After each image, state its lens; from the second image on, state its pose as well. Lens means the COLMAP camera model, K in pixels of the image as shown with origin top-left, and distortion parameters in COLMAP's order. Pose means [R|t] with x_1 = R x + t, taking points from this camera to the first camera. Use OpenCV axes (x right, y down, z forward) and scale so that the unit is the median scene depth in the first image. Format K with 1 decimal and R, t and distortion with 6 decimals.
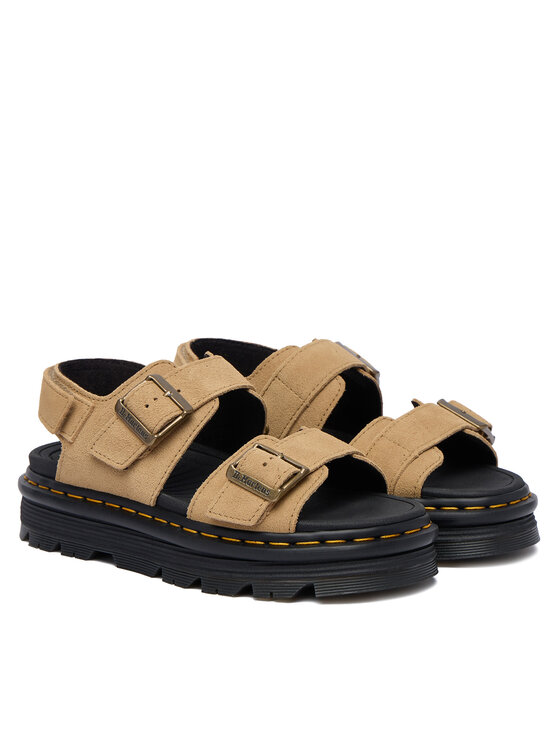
lens RADIAL K [[1775.9, 0, 280.0], [0, 1775.9, 373.0], [0, 0, 1]] dist [0.002910, 0.000556]
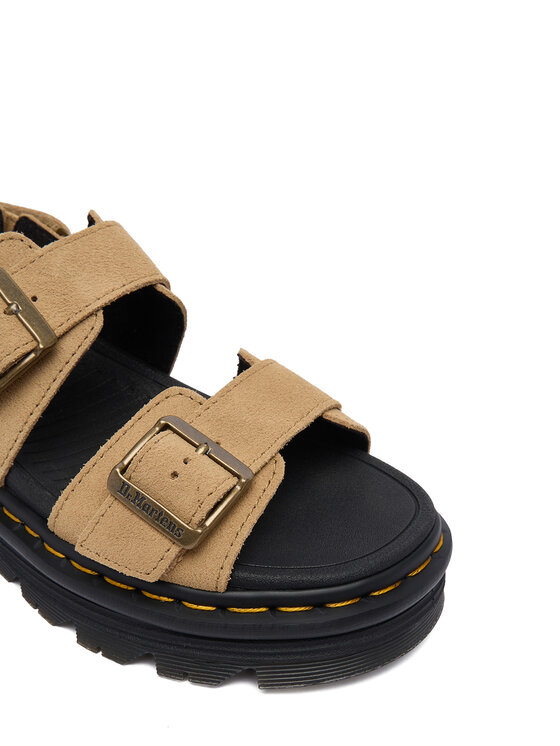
lens RADIAL K [[818.5, 0, 280.0], [0, 818.5, 373.0], [0, 0, 1]] dist [-0.010021, -0.006994]
pose [[0.997688, 0.011797, 0.066924, 0.006996], [-0.037608, 0.916108, 0.399163, -0.082089], [-0.056601, -0.400757, 0.914434, 0.767358]]
